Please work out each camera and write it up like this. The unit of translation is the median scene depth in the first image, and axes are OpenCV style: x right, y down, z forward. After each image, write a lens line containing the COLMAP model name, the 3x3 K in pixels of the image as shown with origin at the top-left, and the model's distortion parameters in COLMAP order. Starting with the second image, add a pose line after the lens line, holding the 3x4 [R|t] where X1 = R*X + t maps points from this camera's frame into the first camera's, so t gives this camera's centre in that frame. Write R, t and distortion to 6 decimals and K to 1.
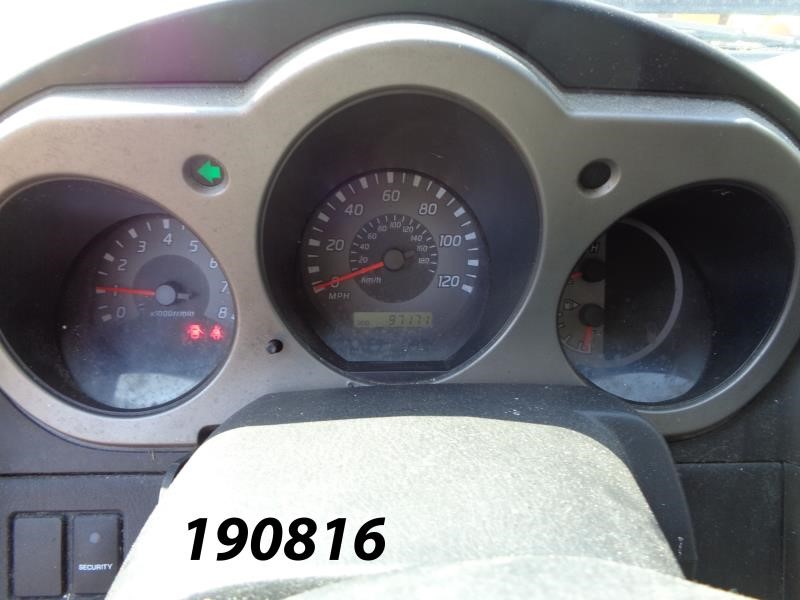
lens RADIAL K [[590.4, 0, 399.6], [0, 590.4, 301.9], [0, 0, 1]] dist [0.007312, 0.005143]
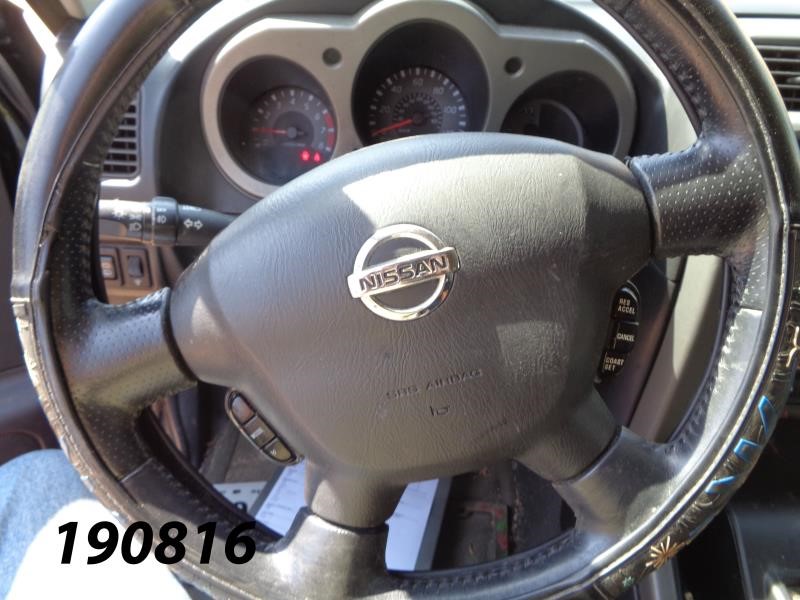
lens RADIAL K [[590.4, 0, 400.0], [0, 590.4, 297.8], [0, 0, 1]] dist [0.007312, 0.005143]
pose [[0.996959, 0.058446, -0.051538, 0.061130], [-0.052789, 0.993068, 0.105021, 0.279048], [0.057319, -0.101981, 0.993134, -0.826396]]
